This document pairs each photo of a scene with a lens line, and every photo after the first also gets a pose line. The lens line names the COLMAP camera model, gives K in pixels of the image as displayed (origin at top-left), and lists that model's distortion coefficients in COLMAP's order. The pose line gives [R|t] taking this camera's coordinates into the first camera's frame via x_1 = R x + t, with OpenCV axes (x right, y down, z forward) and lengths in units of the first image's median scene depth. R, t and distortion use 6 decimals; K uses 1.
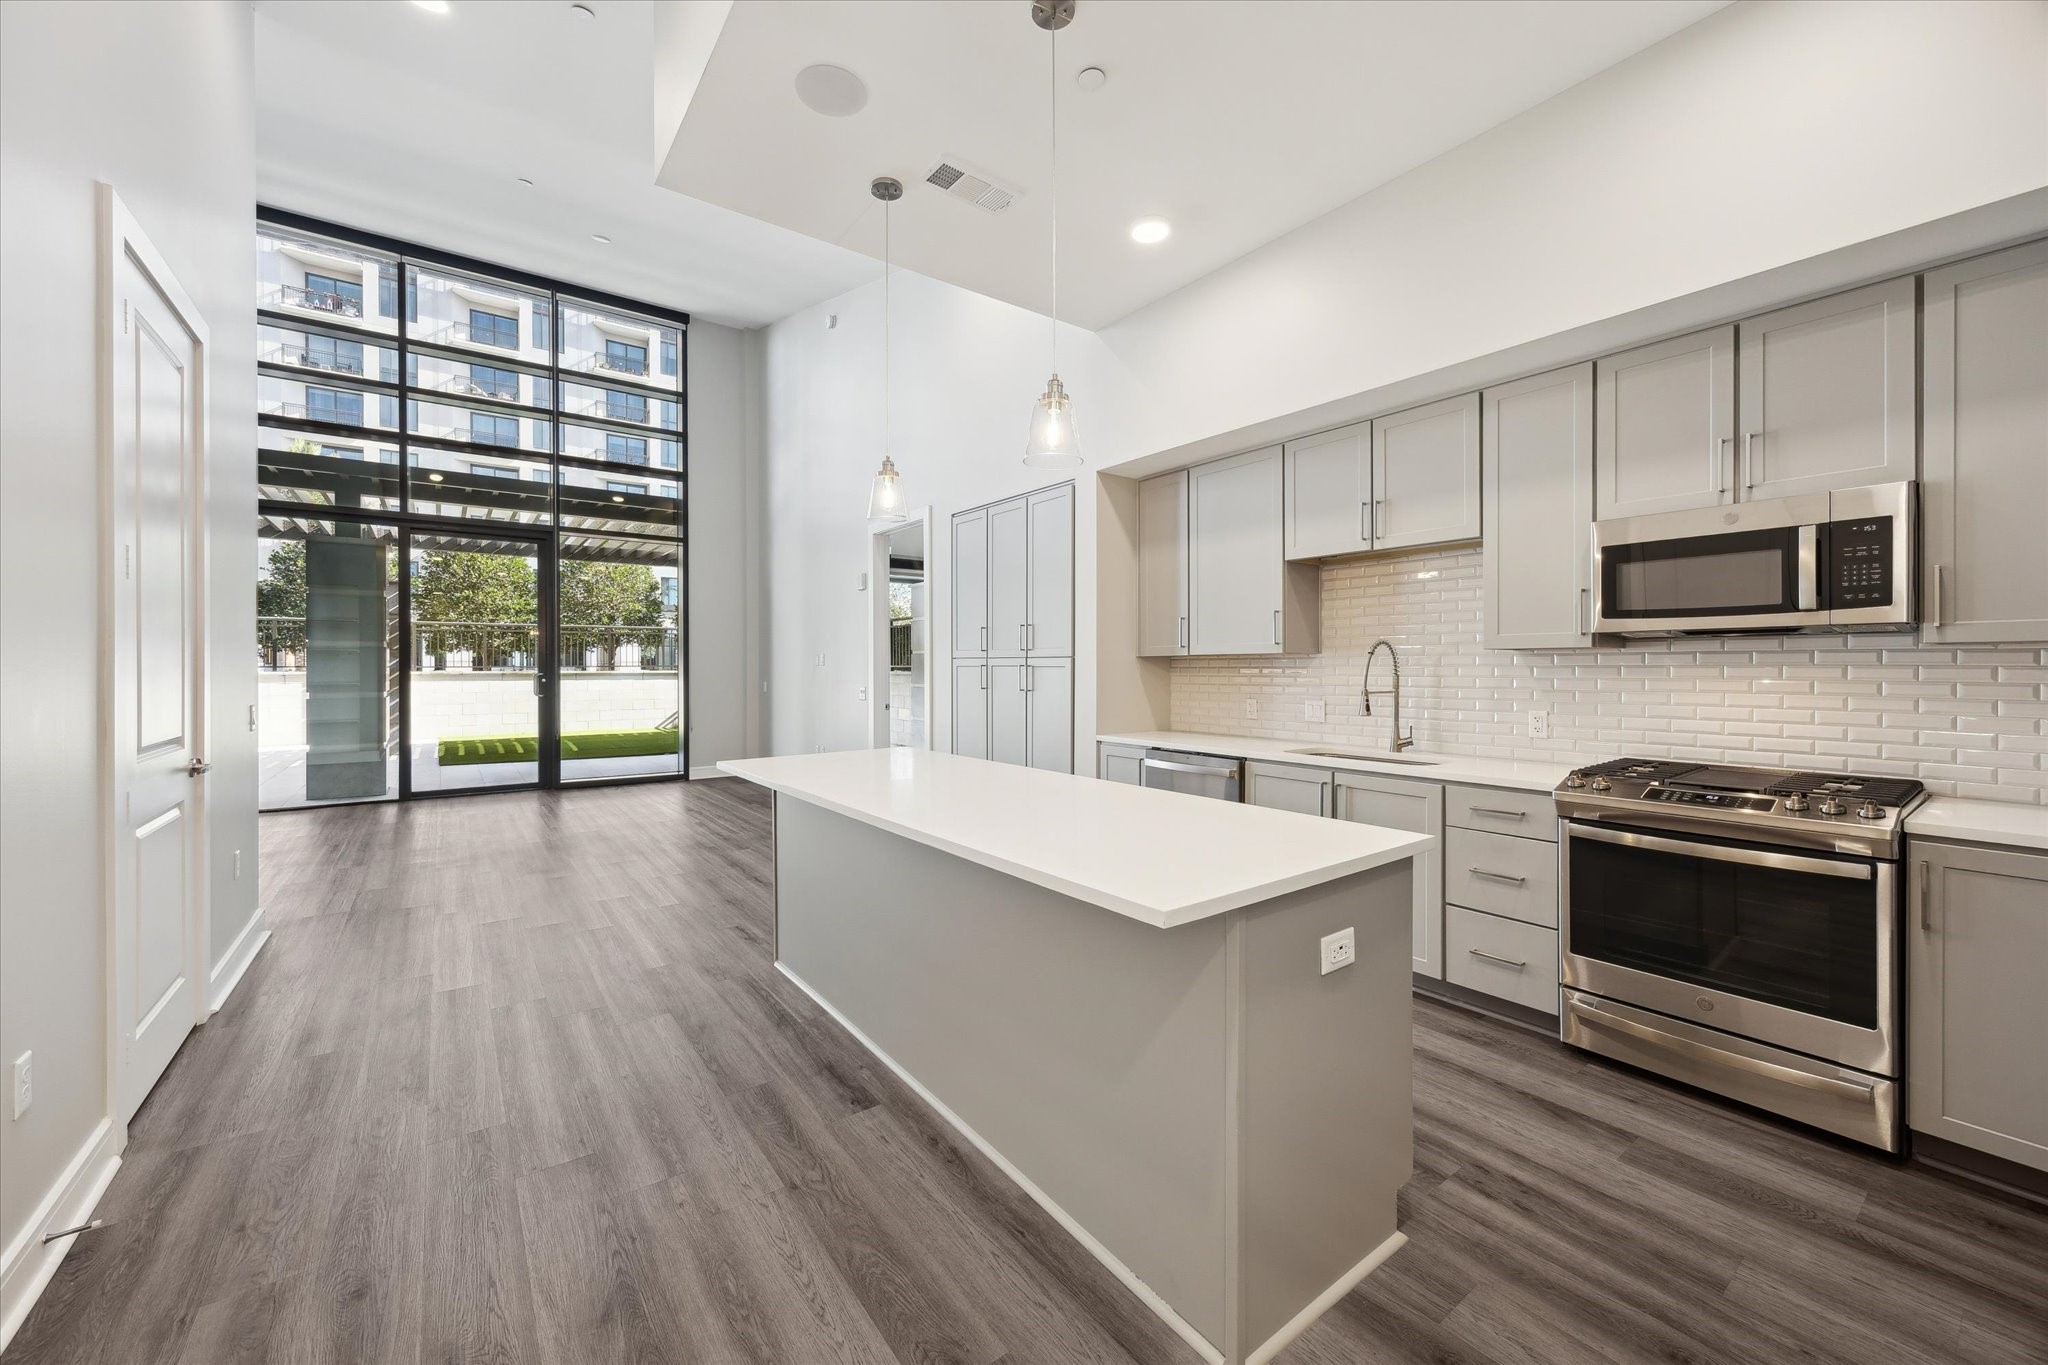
lens RADIAL K [[772.1, 0, 1025.9], [0, 772.1, 665.5], [0, 0, 1]] dist [0.001751, -0.000071]
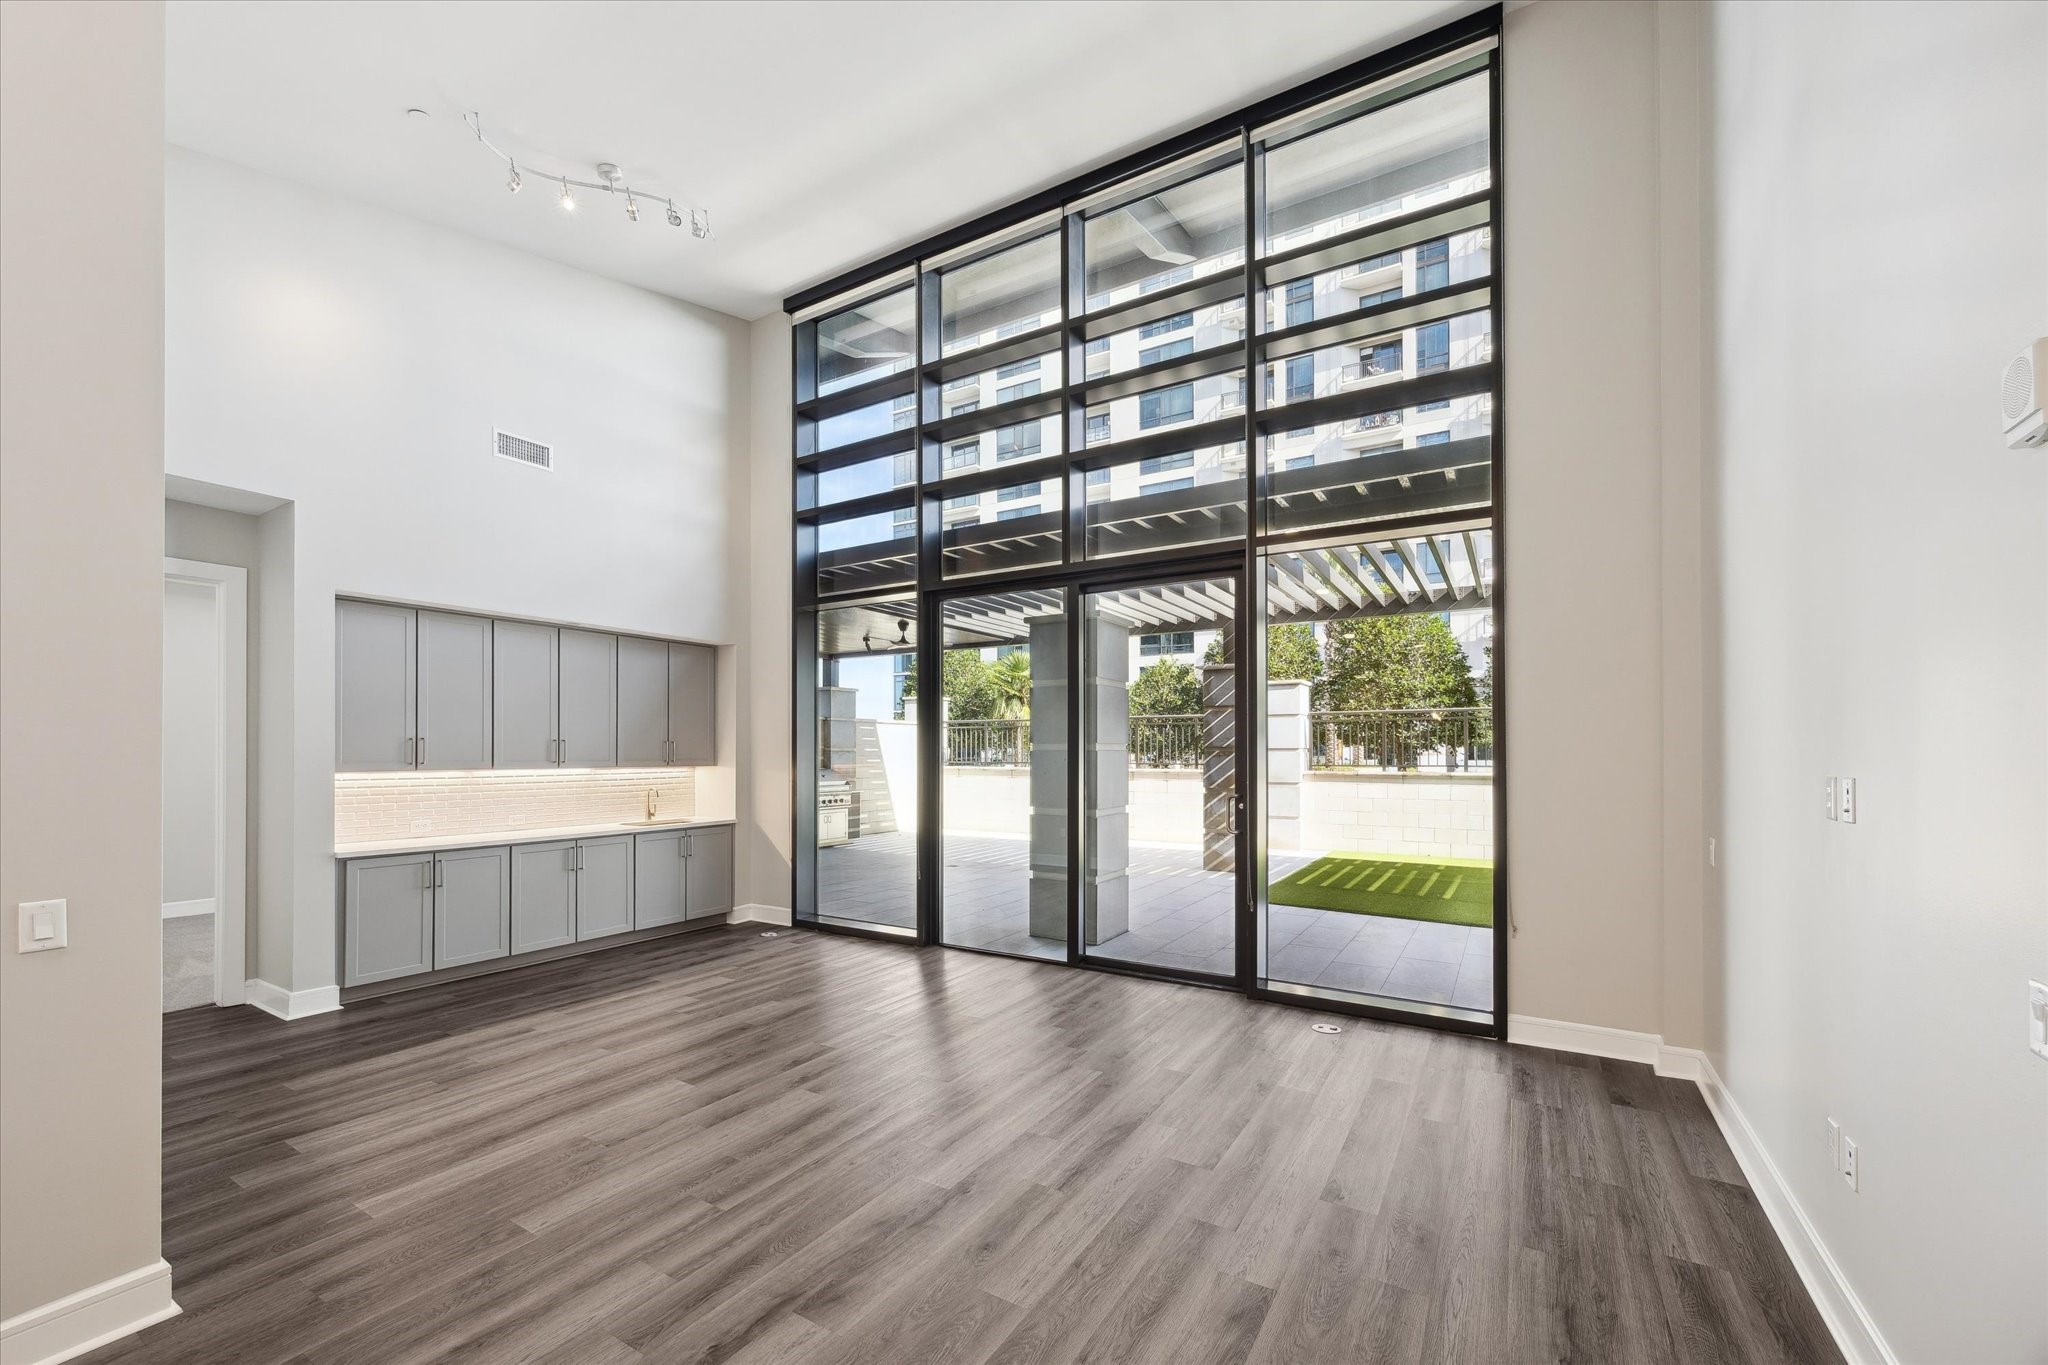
lens RADIAL K [[818.1, 0, 1017.1], [0, 818.1, 748.3], [0, 0, 1]] dist [0.000345, -0.000056]
pose [[0.367889, -0.004952, -0.929856, -0.105464], [0.001474, 0.999988, -0.004742, -0.022317], [0.929869, 0.000374, 0.367892, 0.610171]]
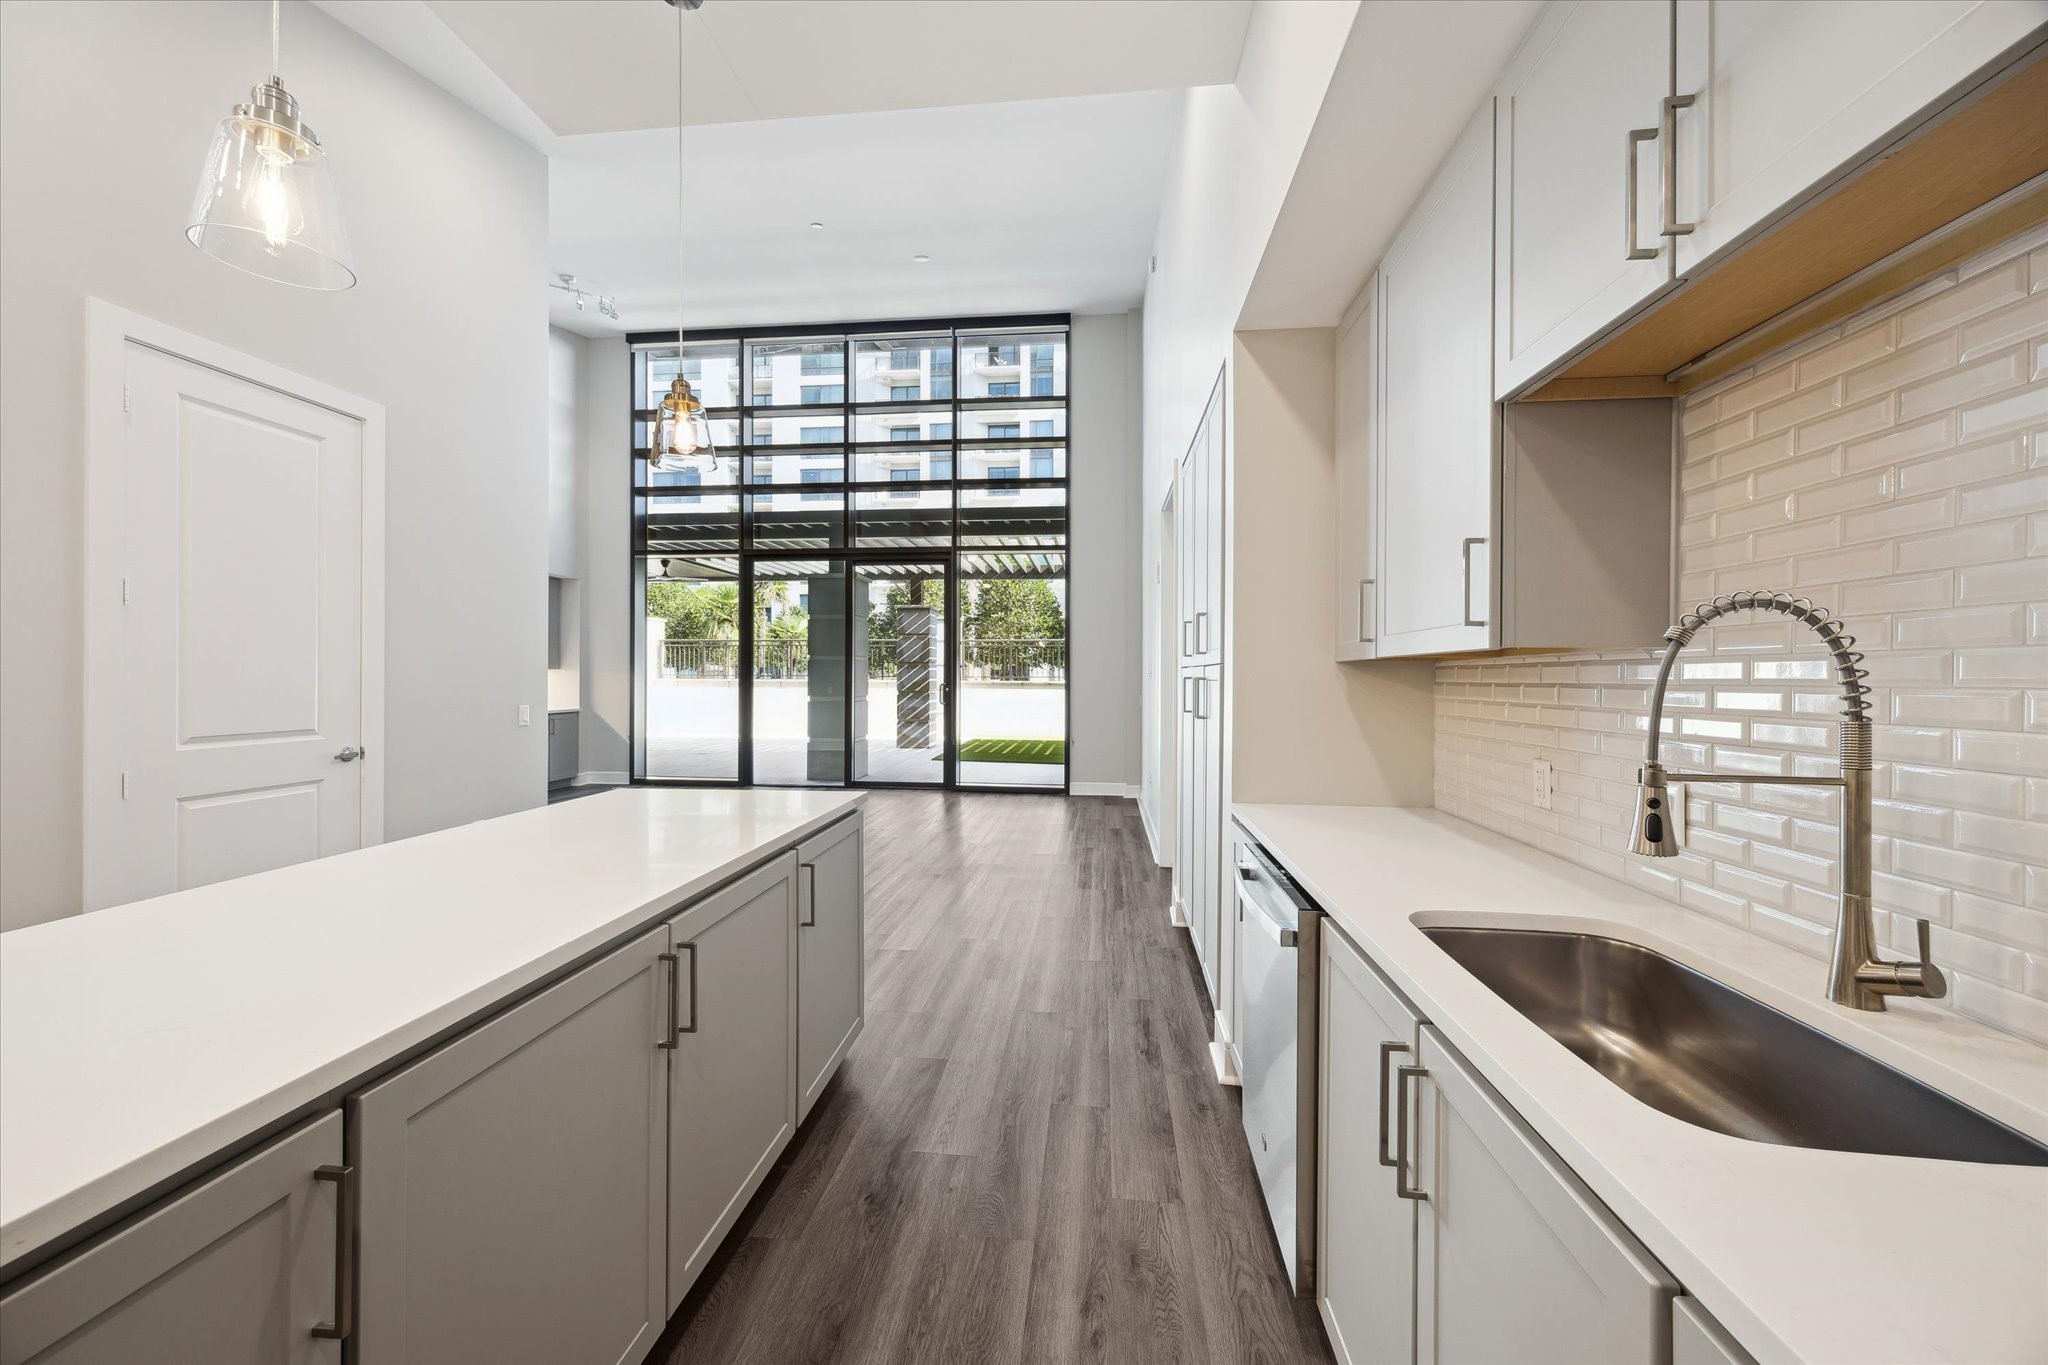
lens RADIAL K [[776.2, 0, 1024.0], [0, 776.2, 682.5], [0, 0, 1]] dist [0.002039, -0.000031]
pose [[0.735576, 0.008551, -0.677389, 0.198934], [-0.003223, 0.999953, 0.009124, -0.001277], [0.677435, -0.004528, 0.735569, 0.266695]]
